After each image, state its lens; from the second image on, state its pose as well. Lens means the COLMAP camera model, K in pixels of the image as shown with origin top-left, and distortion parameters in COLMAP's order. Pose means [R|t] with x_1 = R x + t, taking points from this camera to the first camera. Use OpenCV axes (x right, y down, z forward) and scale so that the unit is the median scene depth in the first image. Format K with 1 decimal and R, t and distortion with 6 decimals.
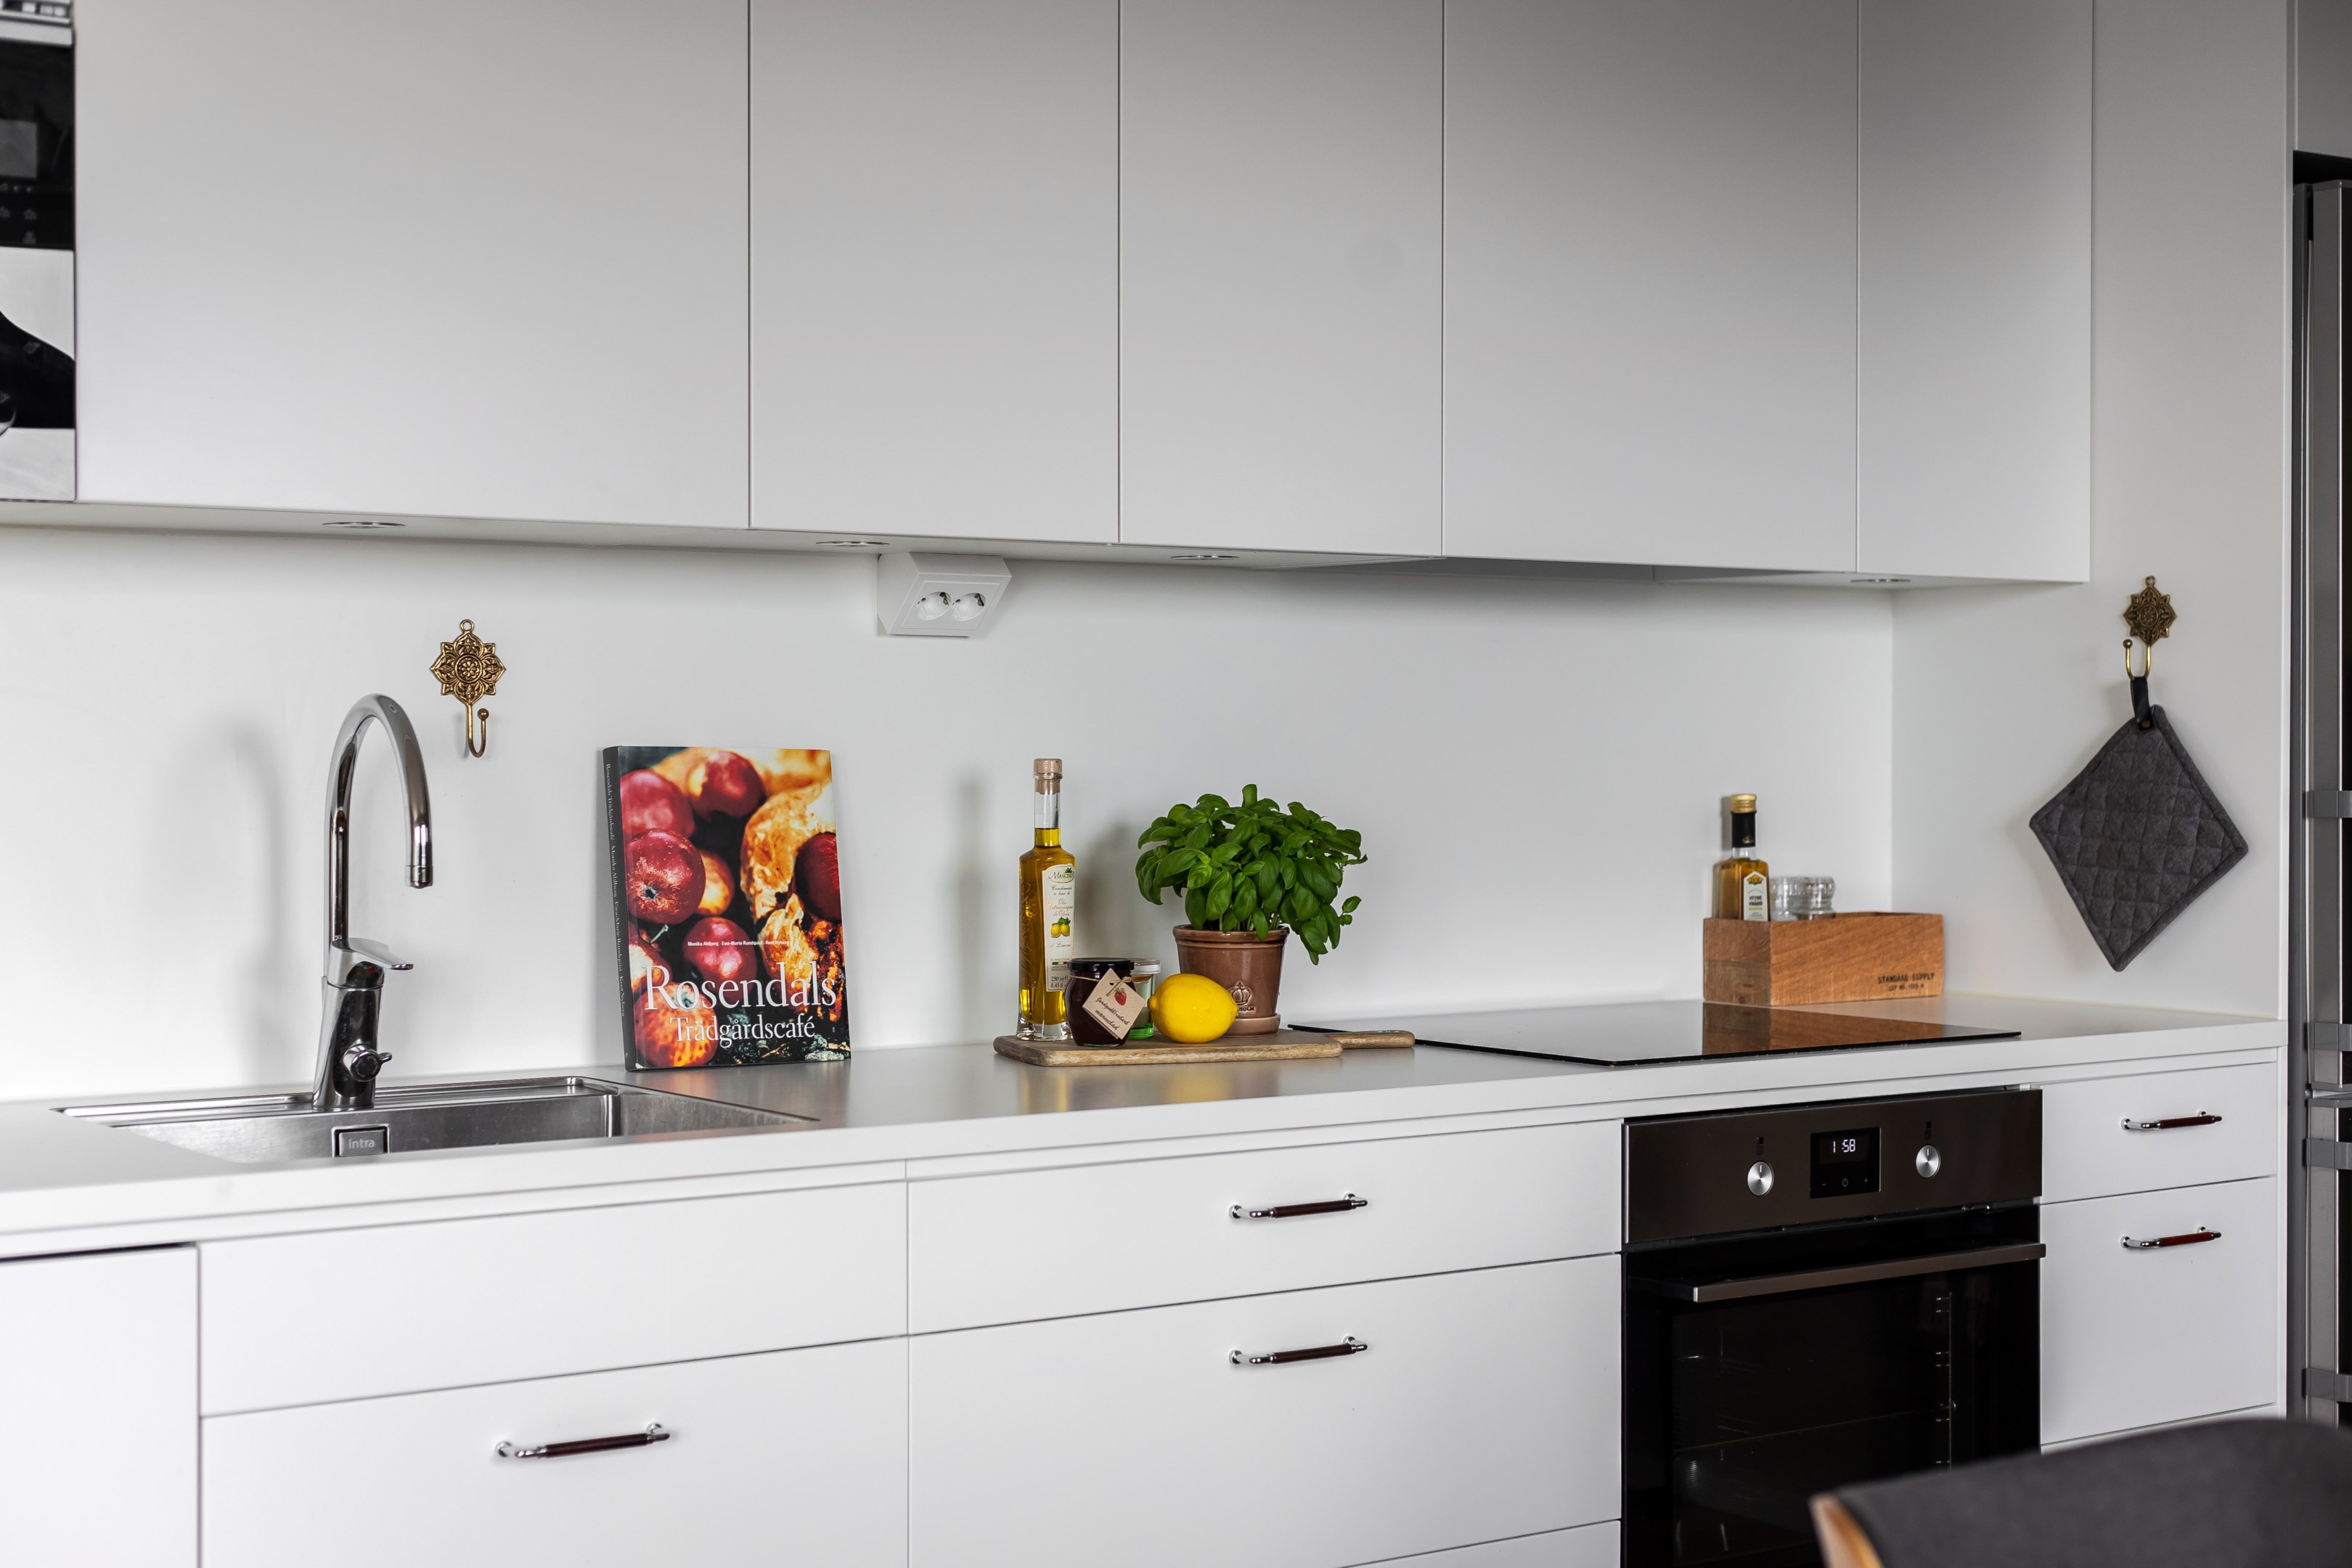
lens RADIAL K [[3484.7, 0, 1176.9], [0, 3484.7, 777.2], [0, 0, 1]] dist [-0.002192, -0.015647]
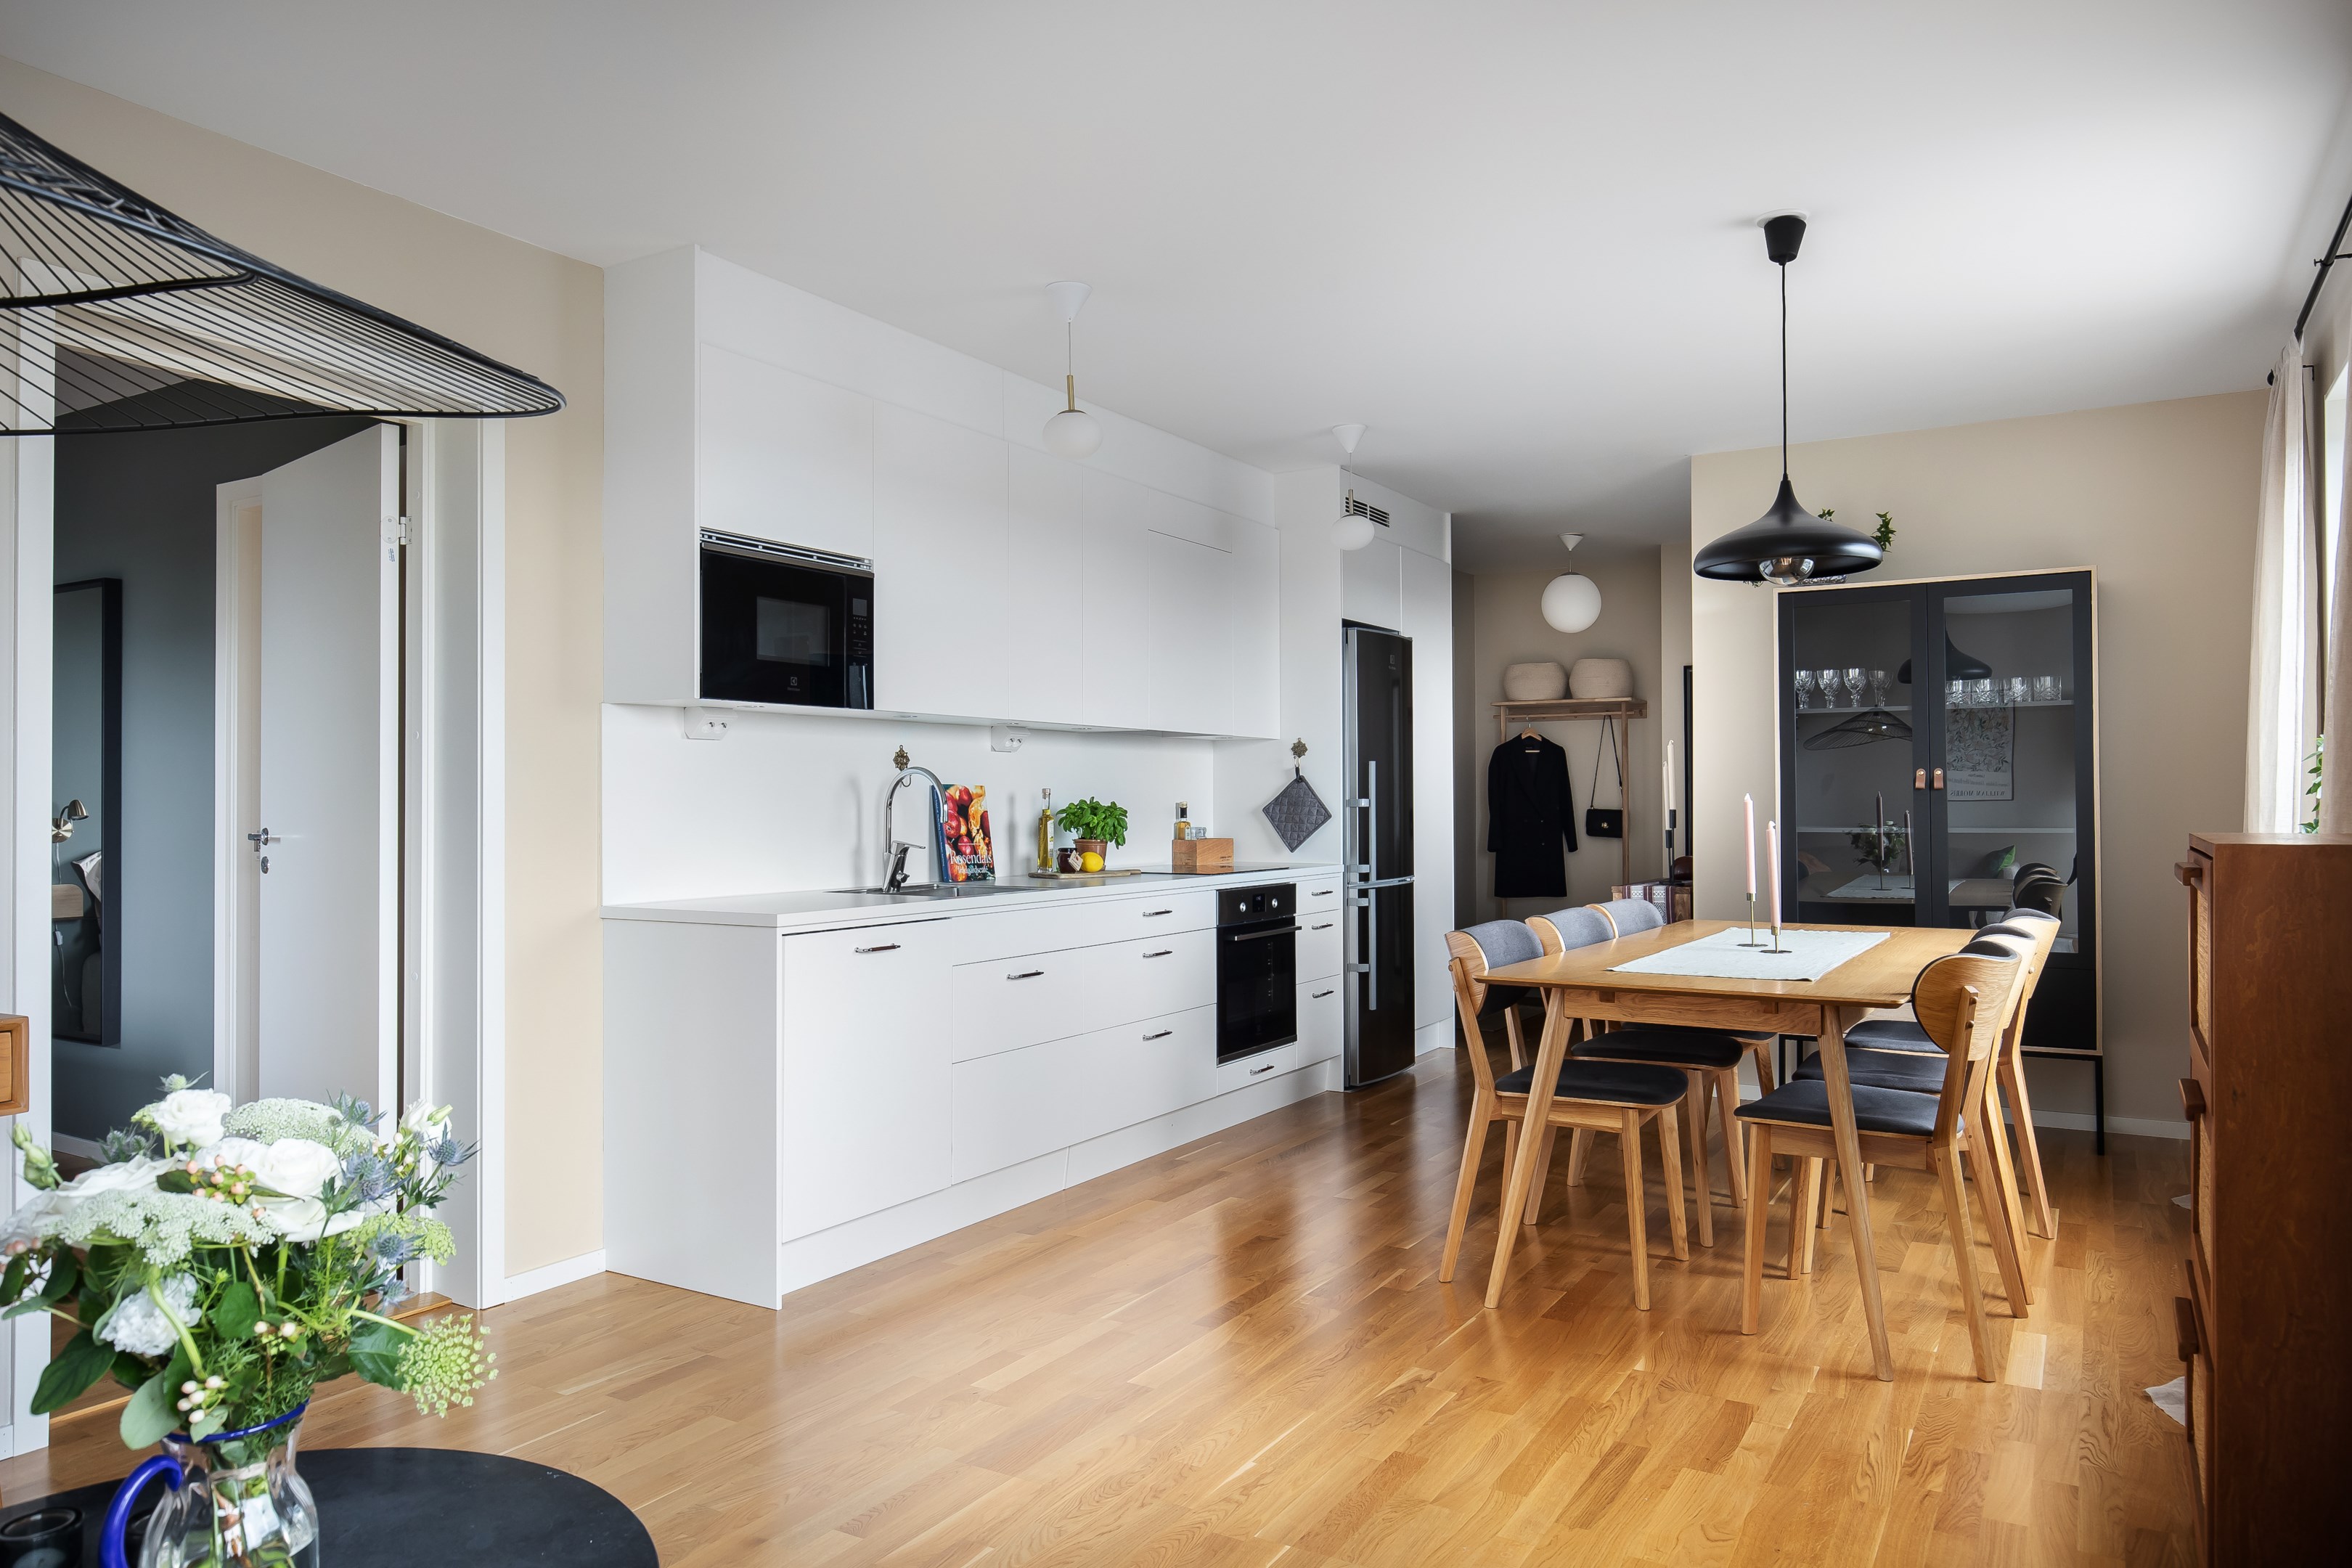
lens RADIAL K [[1534.0, 0, 1176.0], [0, 1534.0, 784.0], [0, 0, 1]] dist [0.000729, 0.000048]
pose [[0.917762, 0.001081, 0.397130, -0.516328], [0.008266, 0.999728, -0.021823, 0.023800], [-0.397045, 0.023311, 0.917503, -0.406973]]
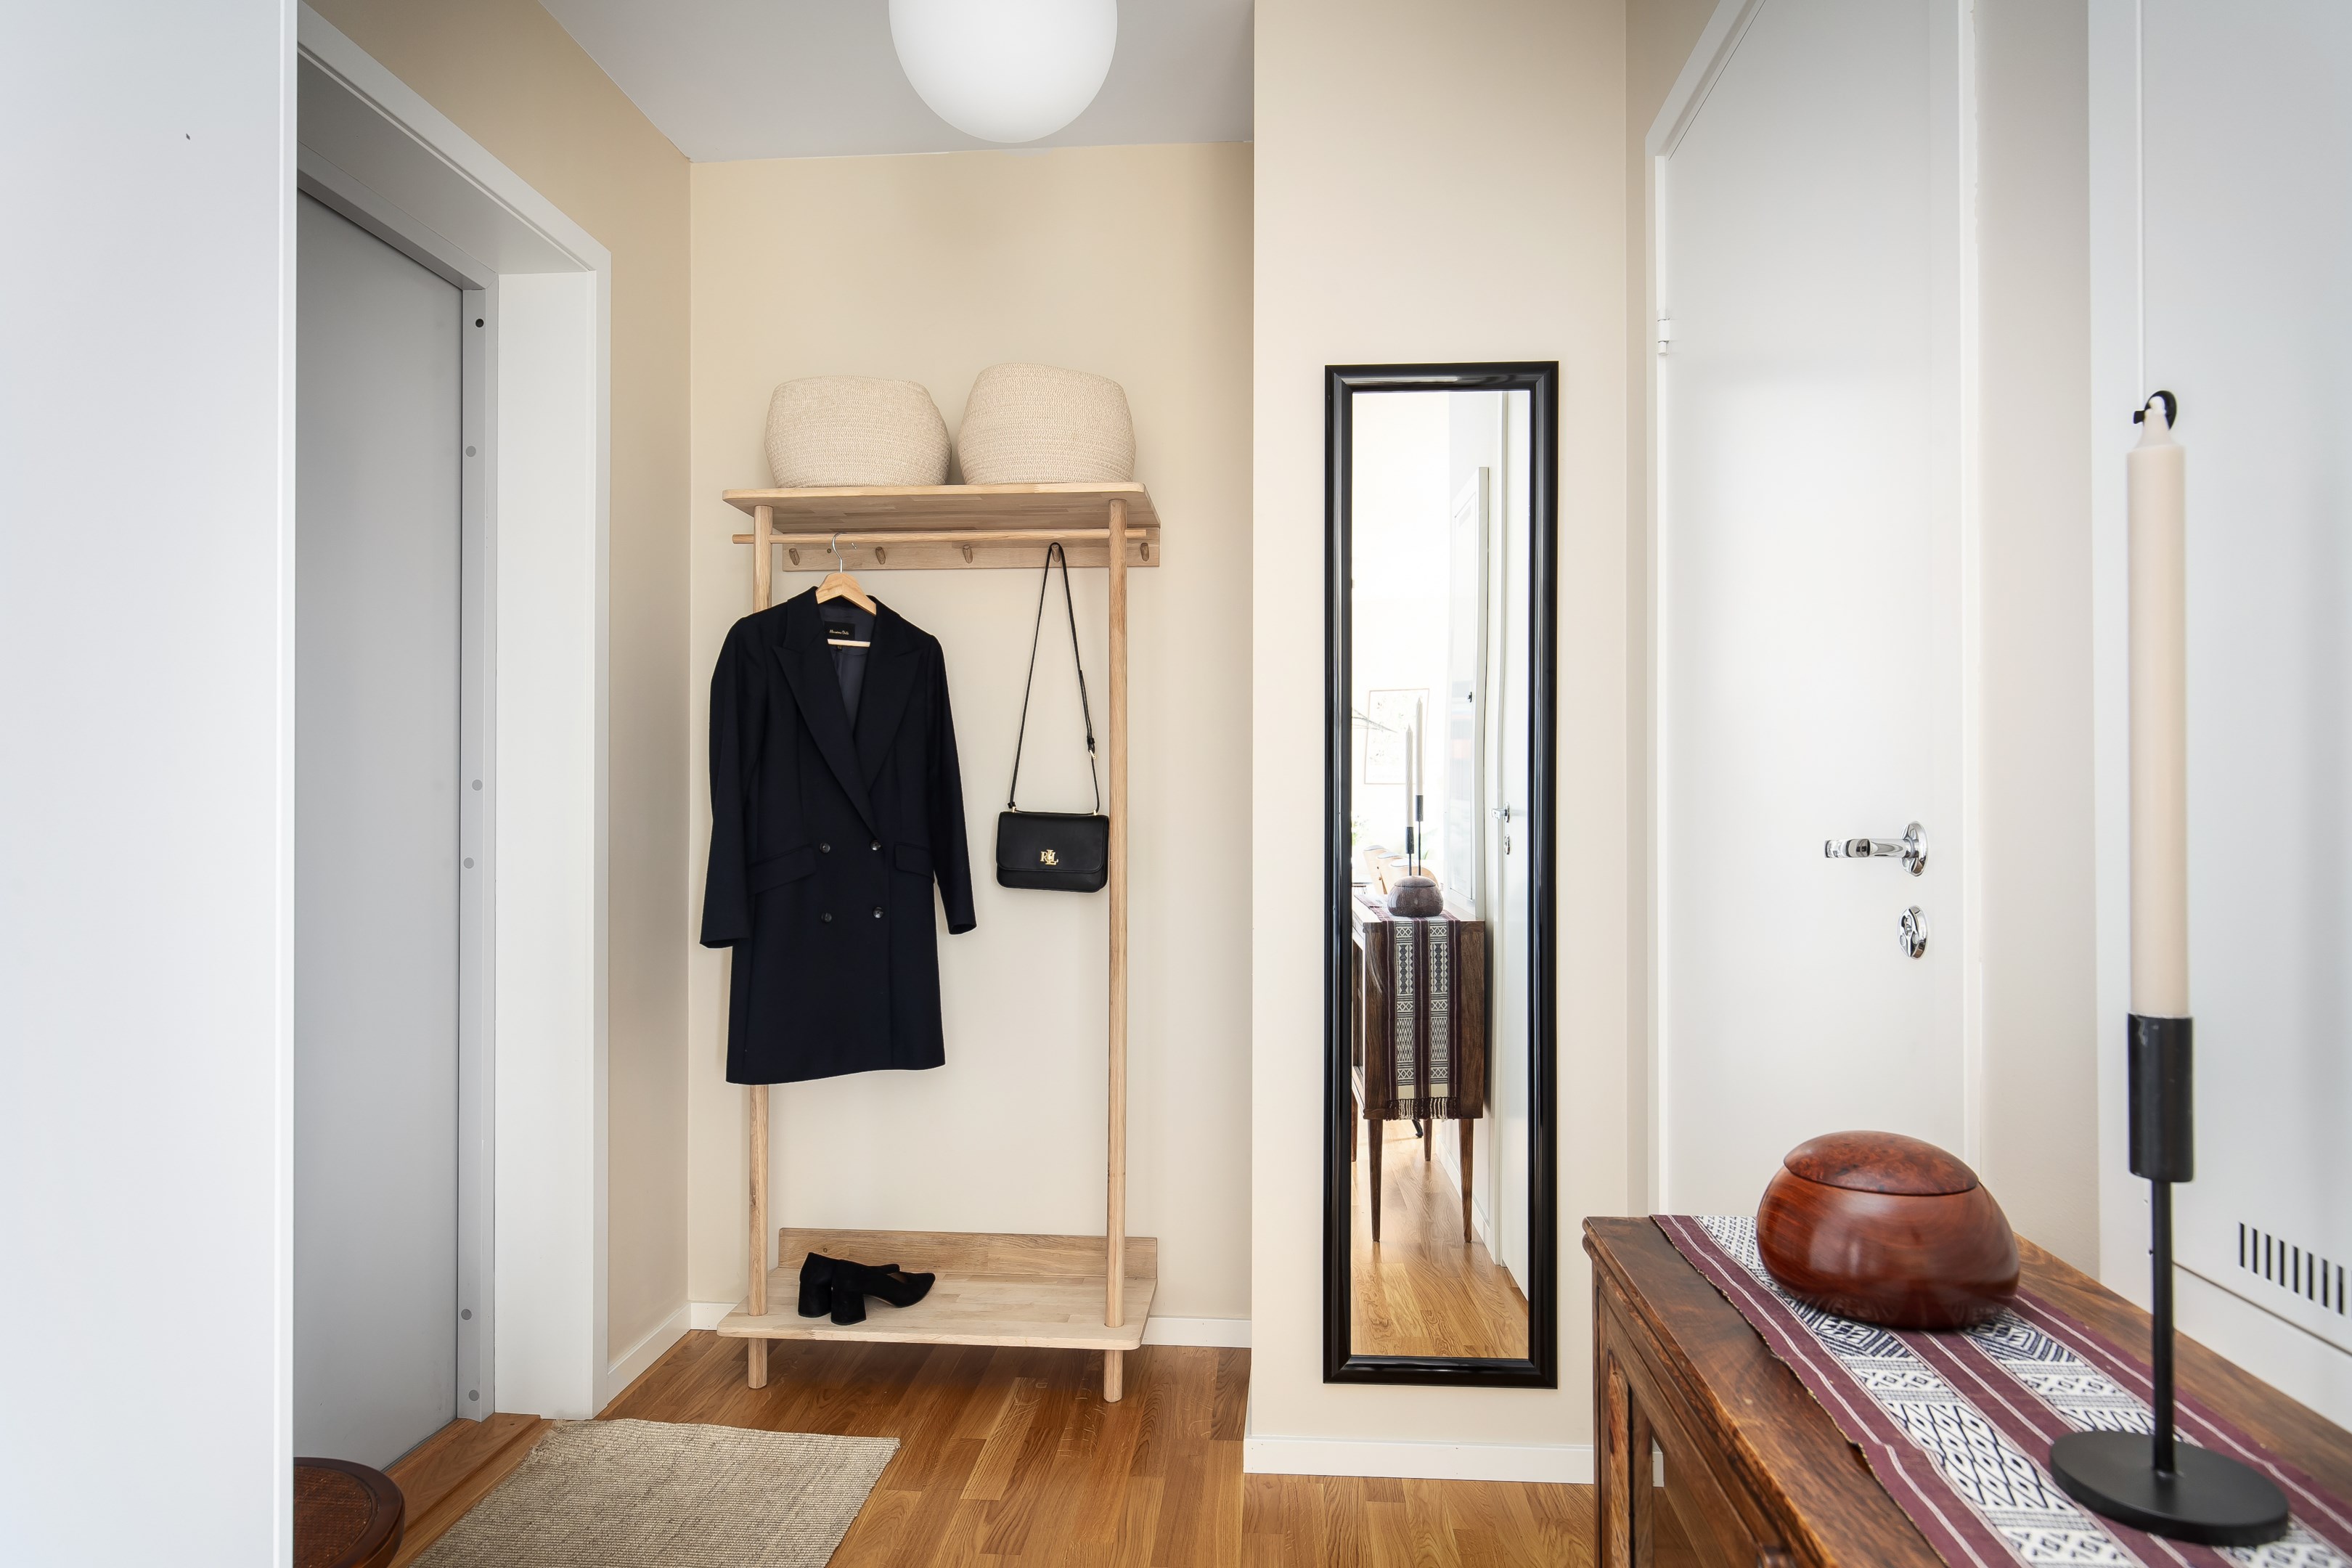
lens RADIAL K [[1388.4, 0, 1178.0], [0, 1388.4, 796.9], [0, 0, 1]] dist [0.001047, -0.000179]
pose [[0.640174, 0.001648, 0.768228, 0.544660], [0.009562, 0.999903, -0.010112, 0.015789], [-0.768170, 0.013819, 0.640096, 1.035969]]
